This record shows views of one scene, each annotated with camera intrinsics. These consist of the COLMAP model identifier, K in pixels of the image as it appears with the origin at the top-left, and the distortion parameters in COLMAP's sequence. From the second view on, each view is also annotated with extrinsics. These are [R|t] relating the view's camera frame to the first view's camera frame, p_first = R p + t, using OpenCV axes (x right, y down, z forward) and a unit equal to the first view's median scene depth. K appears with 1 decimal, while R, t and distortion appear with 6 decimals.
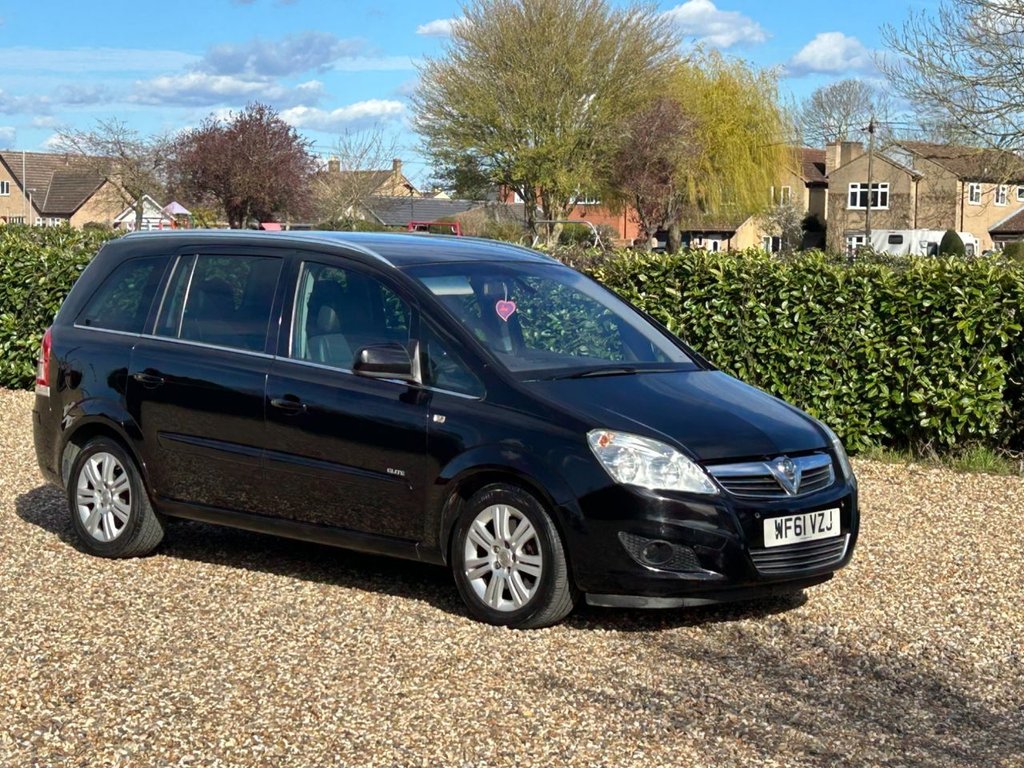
lens RADIAL K [[2213.8, 0, 512.0], [0, 2213.8, 384.0], [0, 0, 1]] dist [0.270646, -0.986279]
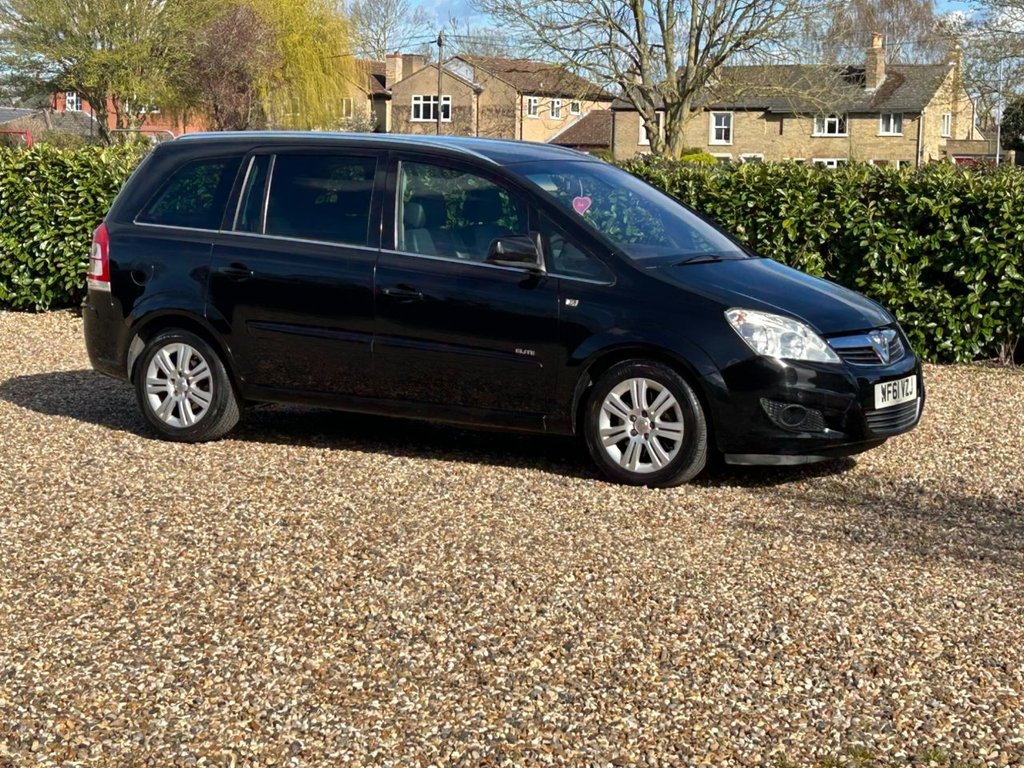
lens RADIAL K [[2213.8, 0, 512.0], [0, 2213.8, 384.0], [0, 0, 1]] dist [0.270646, -0.986279]
pose [[0.976599, -0.021845, 0.213958, -0.256862], [0.013432, 0.999081, 0.040697, 0.009314], [-0.214650, -0.036871, 0.975995, -0.063127]]
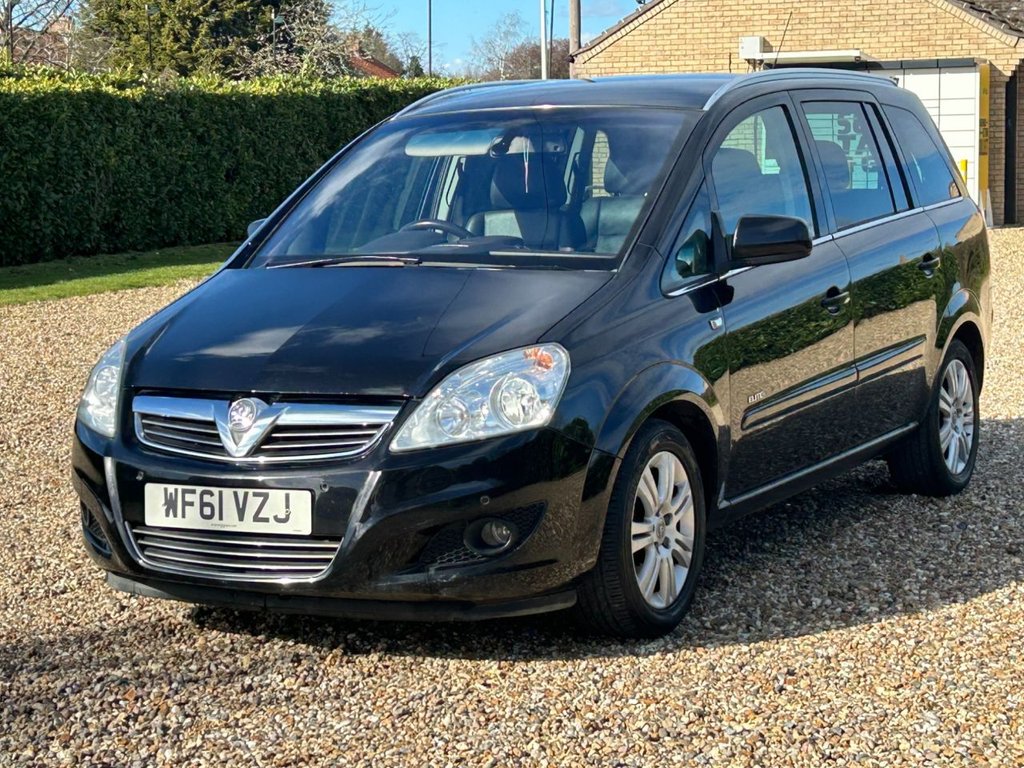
lens RADIAL K [[2263.7, 0, 469.3], [0, 2263.7, 383.0], [0, 0, 1]] dist [0.274974, -1.066551]
pose [[0.250247, 0.079423, -0.964919, 0.651285], [-0.040500, 0.996616, 0.071529, -0.018010], [0.967335, 0.021180, 0.252617, 0.754074]]
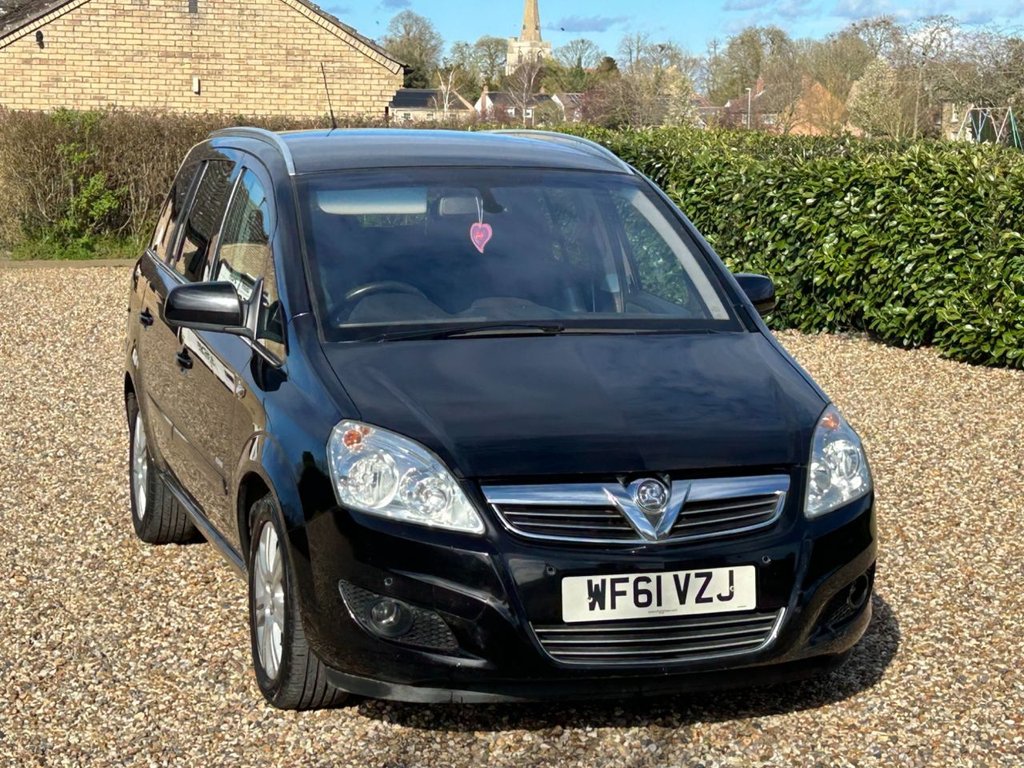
lens RADIAL K [[2263.7, 0, 469.3], [0, 2263.7, 383.0], [0, 0, 1]] dist [0.274974, -1.066551]
pose [[0.865604, 0.041764, -0.498984, 0.333041], [-0.024412, 0.998850, 0.041253, -0.015908], [0.500134, -0.023528, 0.865629, 0.357242]]
